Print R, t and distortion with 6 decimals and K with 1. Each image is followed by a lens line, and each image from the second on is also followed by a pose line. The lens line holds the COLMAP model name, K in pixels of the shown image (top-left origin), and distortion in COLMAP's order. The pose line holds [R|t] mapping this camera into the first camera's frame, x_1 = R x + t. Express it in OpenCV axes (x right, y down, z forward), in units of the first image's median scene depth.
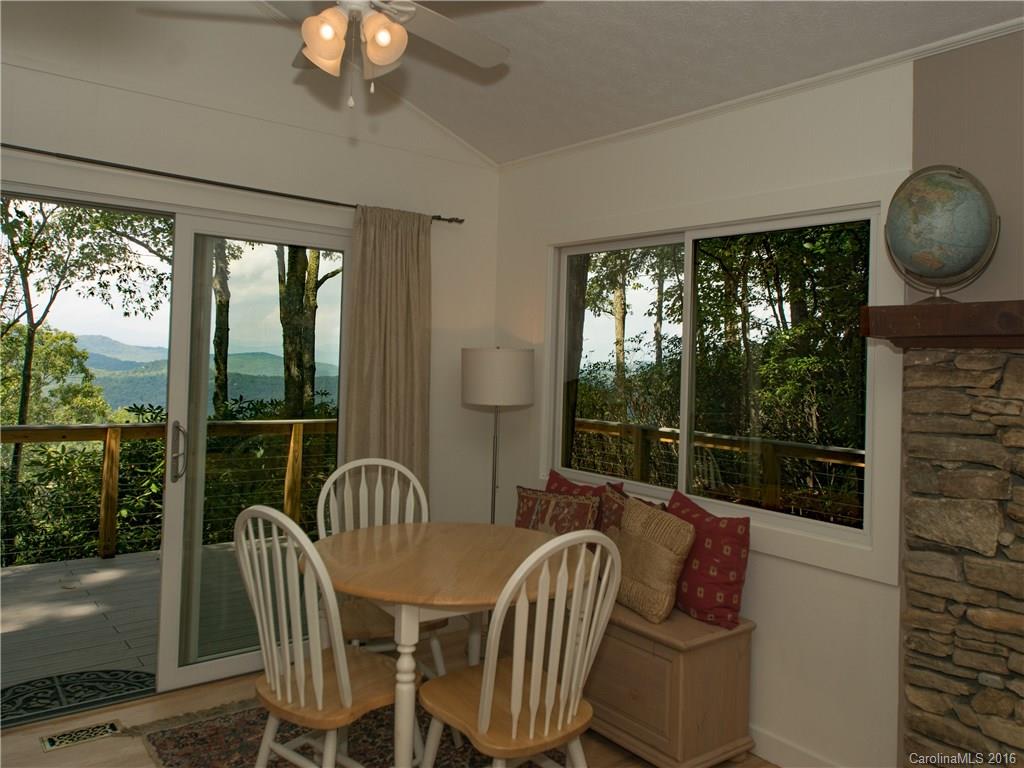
lens RADIAL K [[767.8, 0, 528.2], [0, 767.8, 341.4], [0, 0, 1]] dist [0.029079, -0.013654]
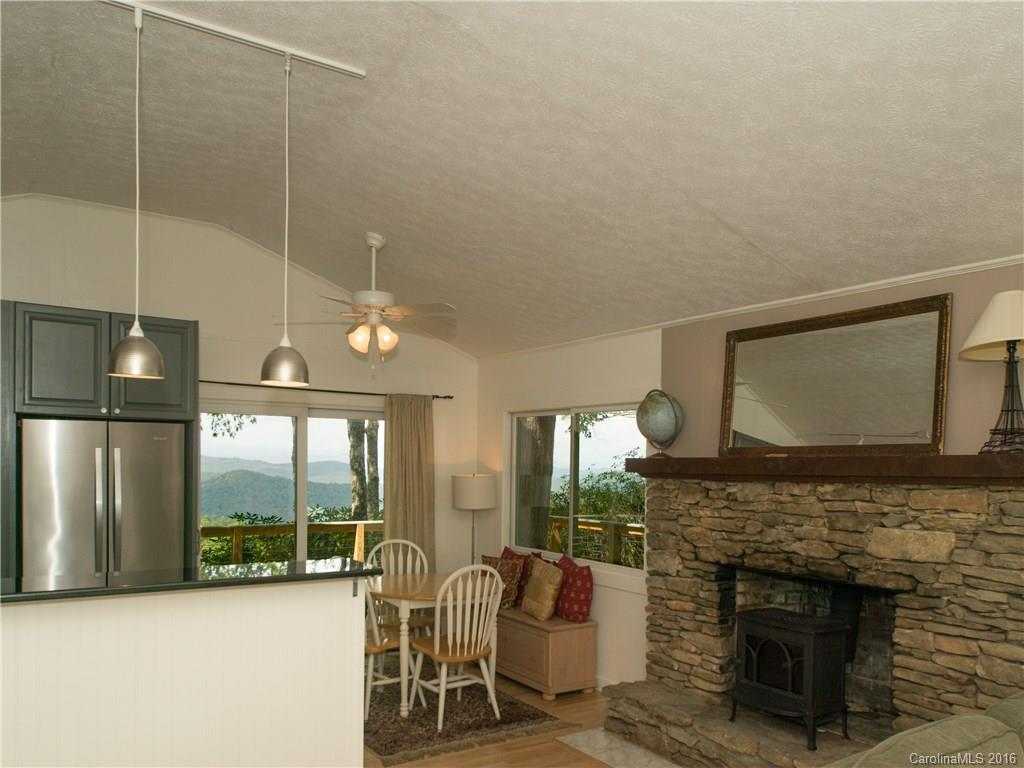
lens RADIAL K [[767.8, 0, 547.7], [0, 767.8, 474.3], [0, 0, 1]] dist [0.029079, -0.013654]
pose [[0.998090, -0.018441, -0.058960, 0.294449], [0.020719, 0.999052, 0.038276, -0.071110], [0.058199, -0.039424, 0.997526, -0.878018]]
